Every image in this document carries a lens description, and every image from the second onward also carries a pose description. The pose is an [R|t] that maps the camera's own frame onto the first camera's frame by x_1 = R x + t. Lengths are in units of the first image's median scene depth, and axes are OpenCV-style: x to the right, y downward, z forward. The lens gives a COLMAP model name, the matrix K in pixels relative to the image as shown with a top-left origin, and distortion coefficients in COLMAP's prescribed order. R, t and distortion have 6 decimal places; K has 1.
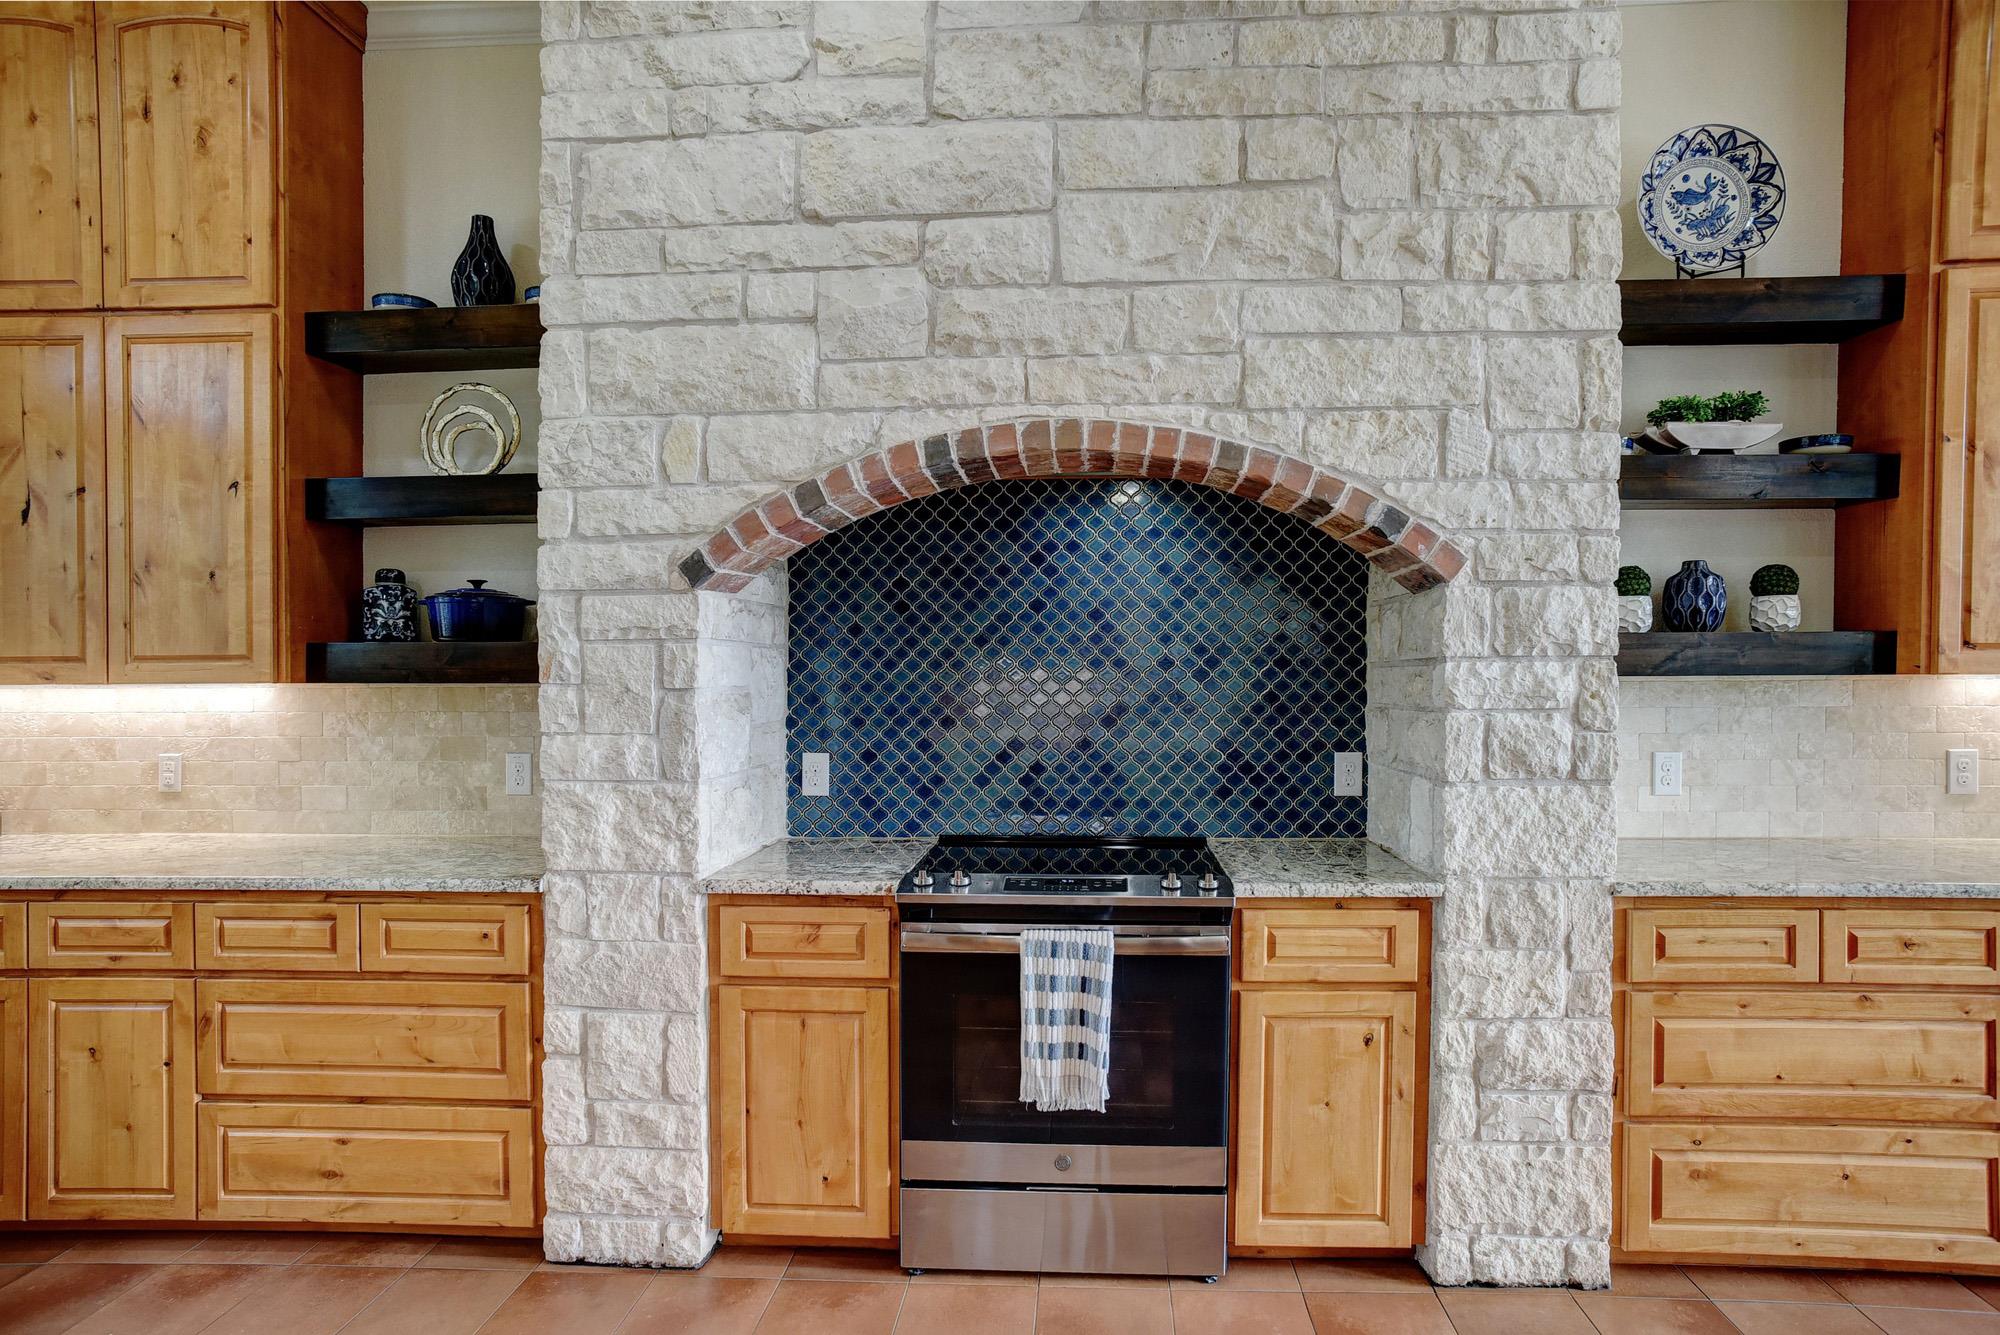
lens RADIAL K [[1059.8, 0, 988.5], [0, 1059.8, 674.1], [0, 0, 1]] dist [-0.052422, 0.026914]
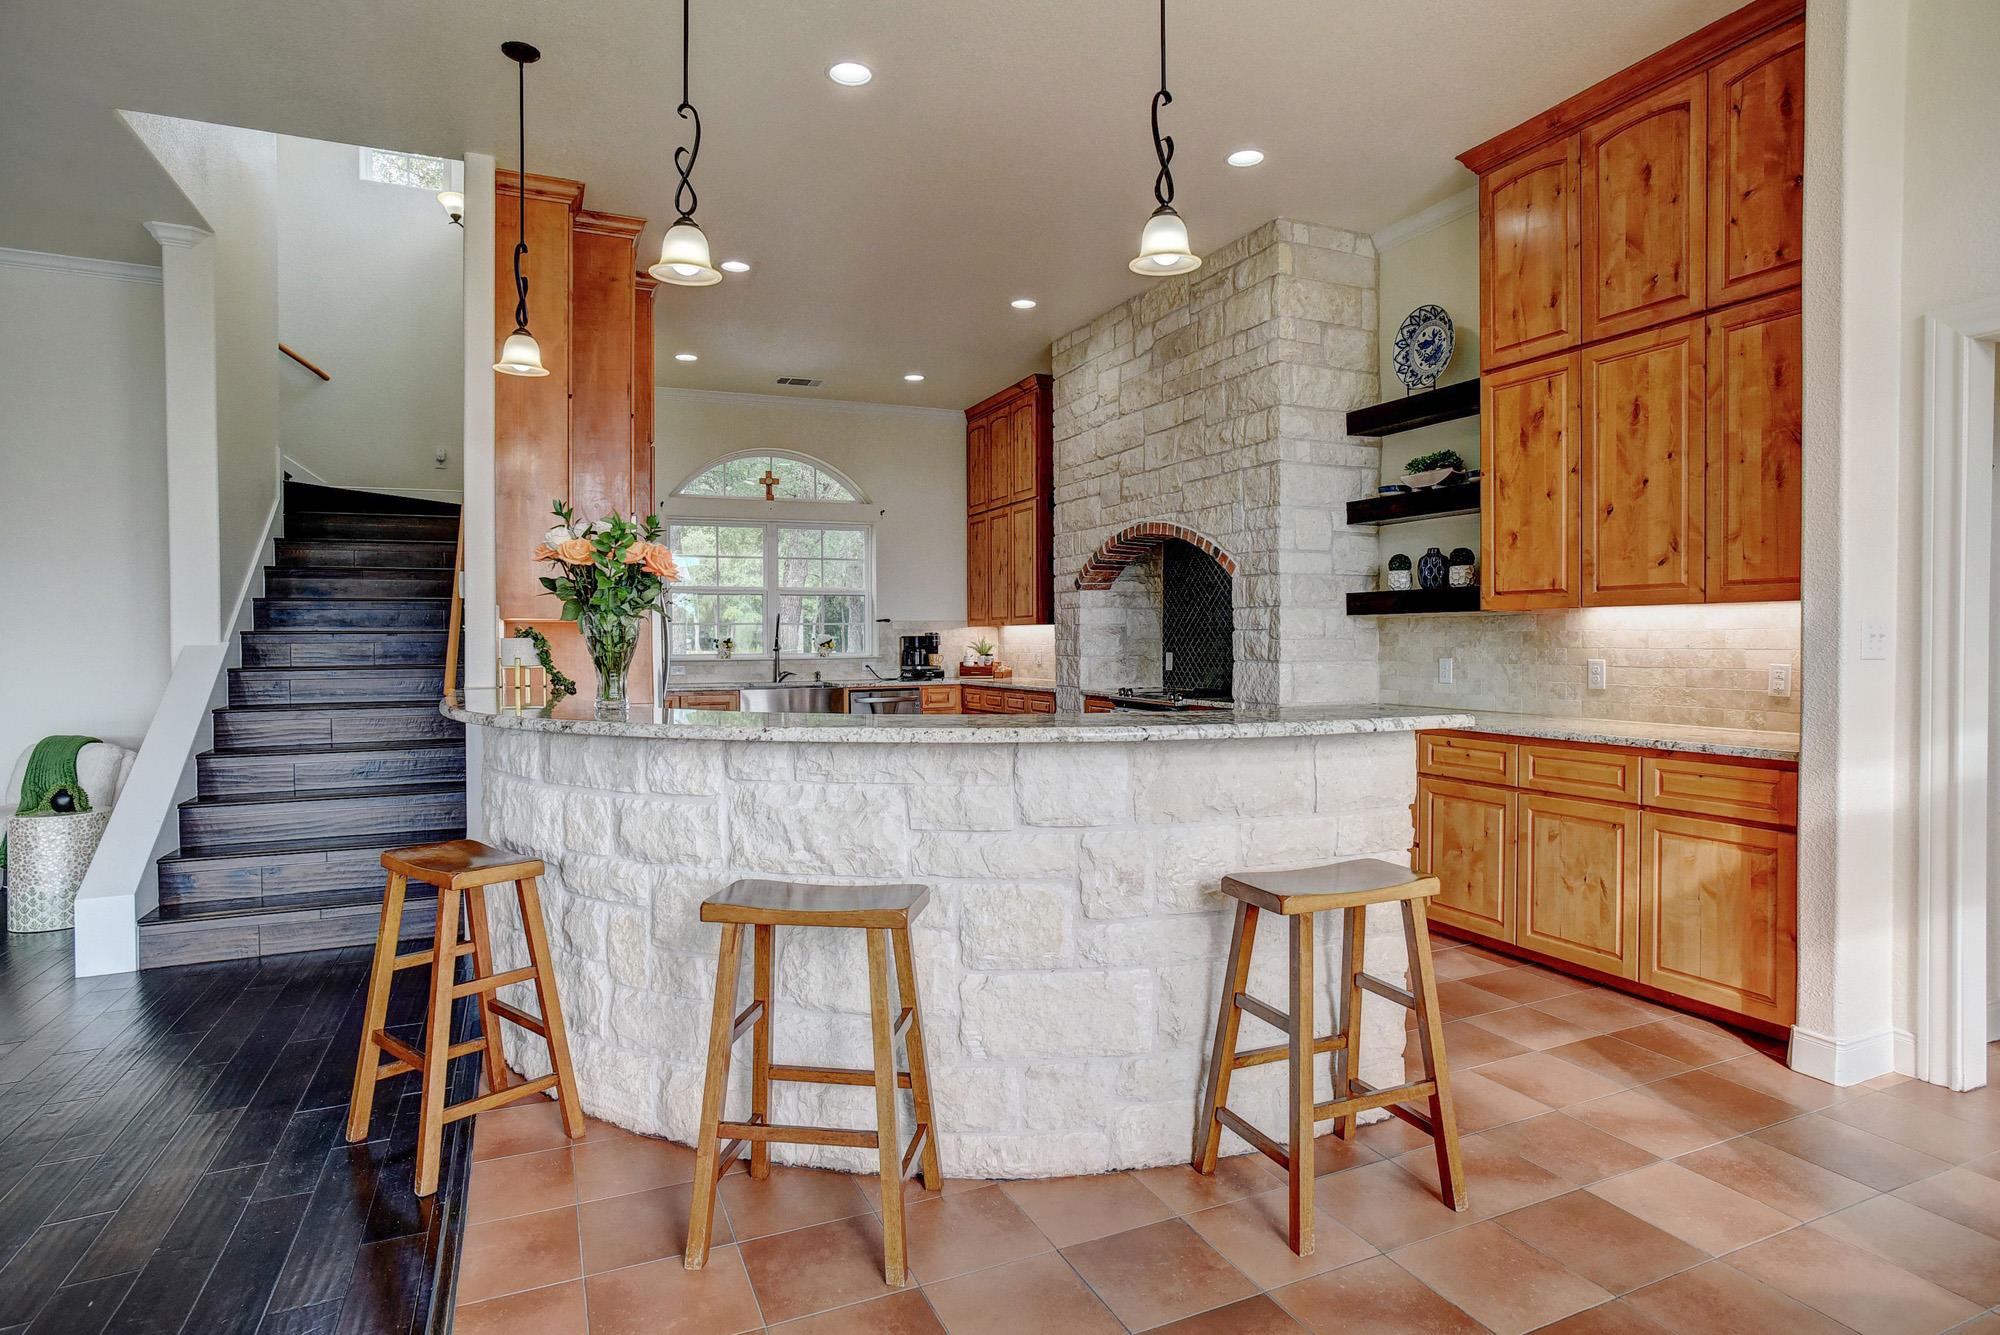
lens RADIAL K [[1059.8, 0, 1002.3], [0, 1059.8, 663.3], [0, 0, 1]] dist [-0.052422, 0.026914]
pose [[0.460290, 0.022911, -0.887473, 2.177296], [0.000860, 0.999655, 0.026253, 0.043416], [0.887768, -0.012847, 0.460112, -0.537485]]
